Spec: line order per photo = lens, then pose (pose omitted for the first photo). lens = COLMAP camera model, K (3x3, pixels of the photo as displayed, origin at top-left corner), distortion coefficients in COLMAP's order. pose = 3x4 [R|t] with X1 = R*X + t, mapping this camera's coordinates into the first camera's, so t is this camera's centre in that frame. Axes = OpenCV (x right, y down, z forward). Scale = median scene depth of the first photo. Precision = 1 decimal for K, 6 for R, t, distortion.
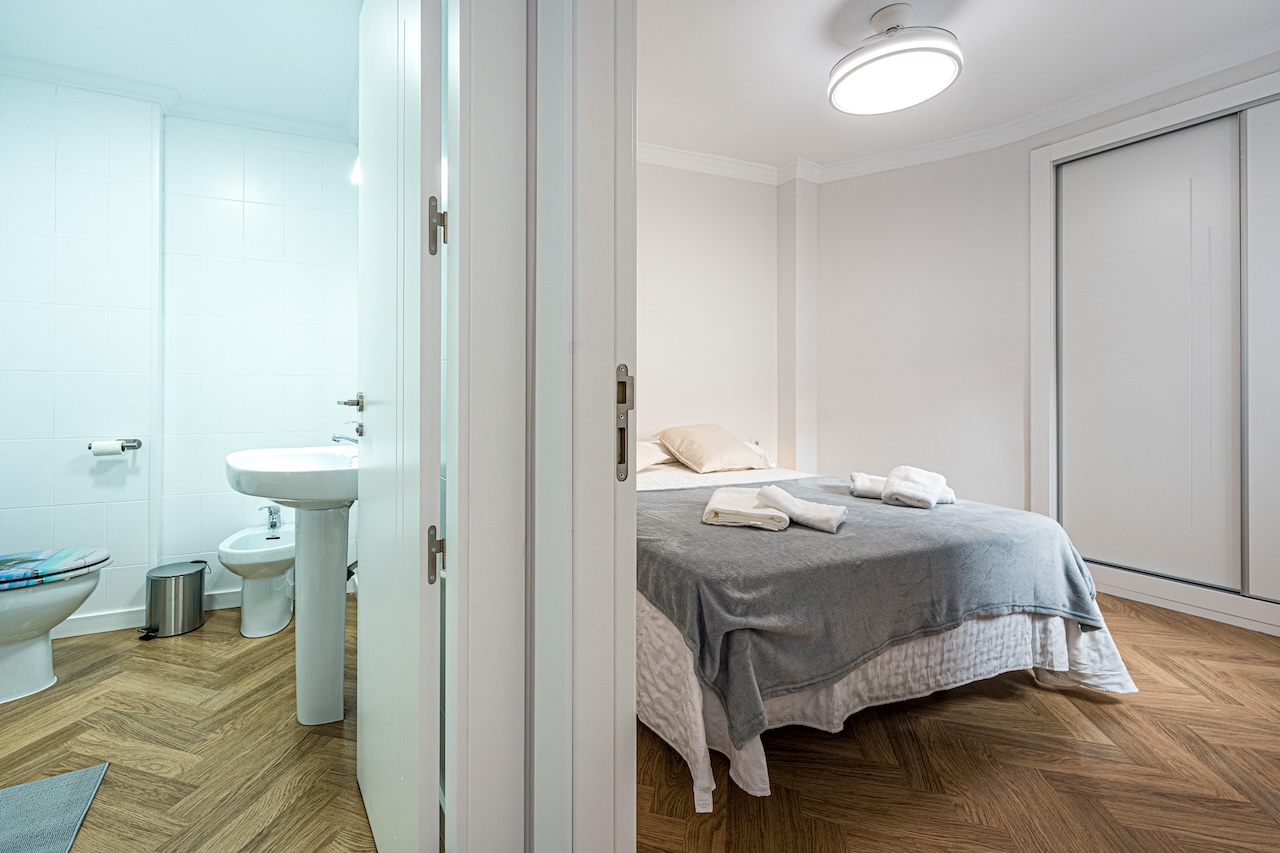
lens RADIAL K [[540.2, 0, 581.4], [0, 540.2, 388.2], [0, 0, 1]] dist [0.001442, -0.002894]
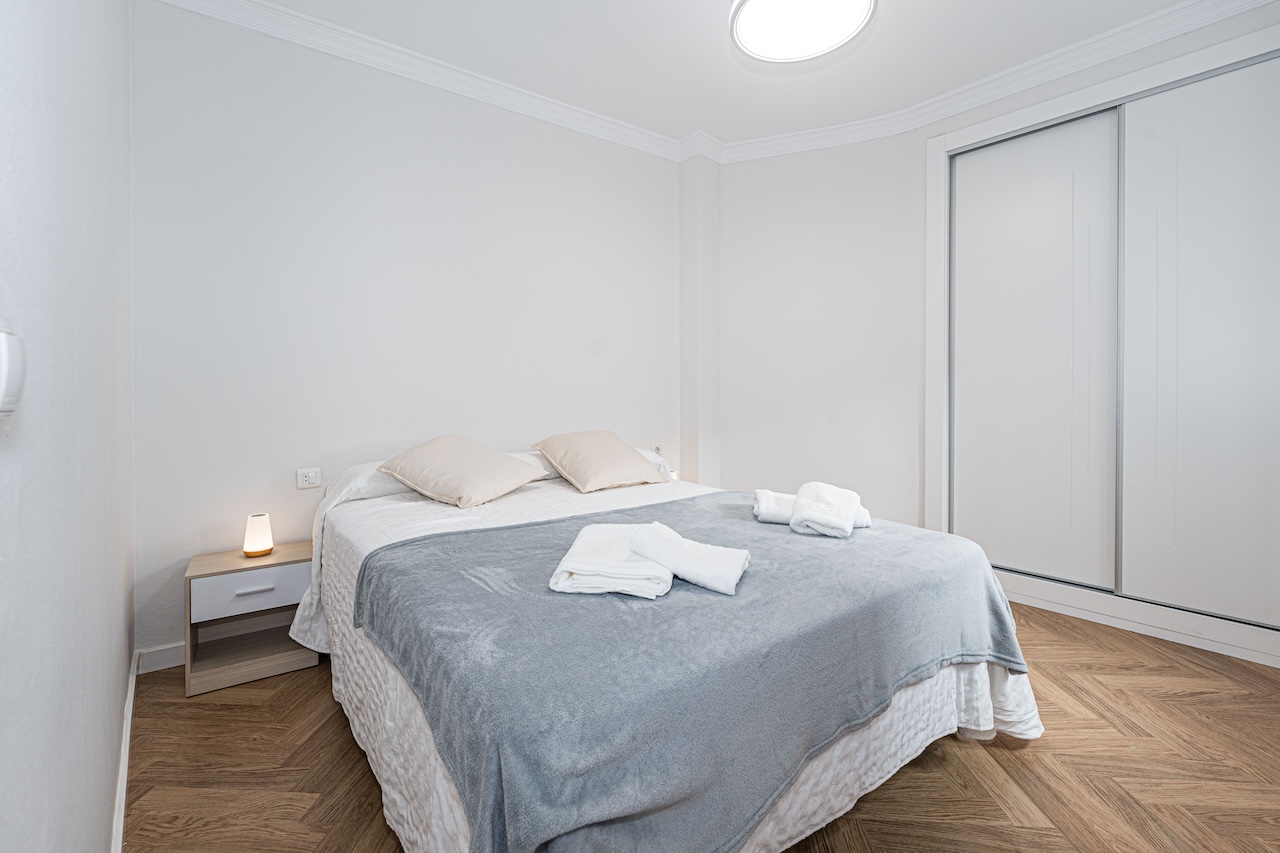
lens RADIAL K [[525.7, 0, 640.8], [0, 525.7, 392.2], [0, 0, 1]] dist [-0.000375, -0.000036]
pose [[0.968971, -0.002911, 0.247157, 0.180959], [0.000688, 0.999959, 0.009080, 0.000611], [-0.247174, -0.008628, 0.968933, 0.364094]]
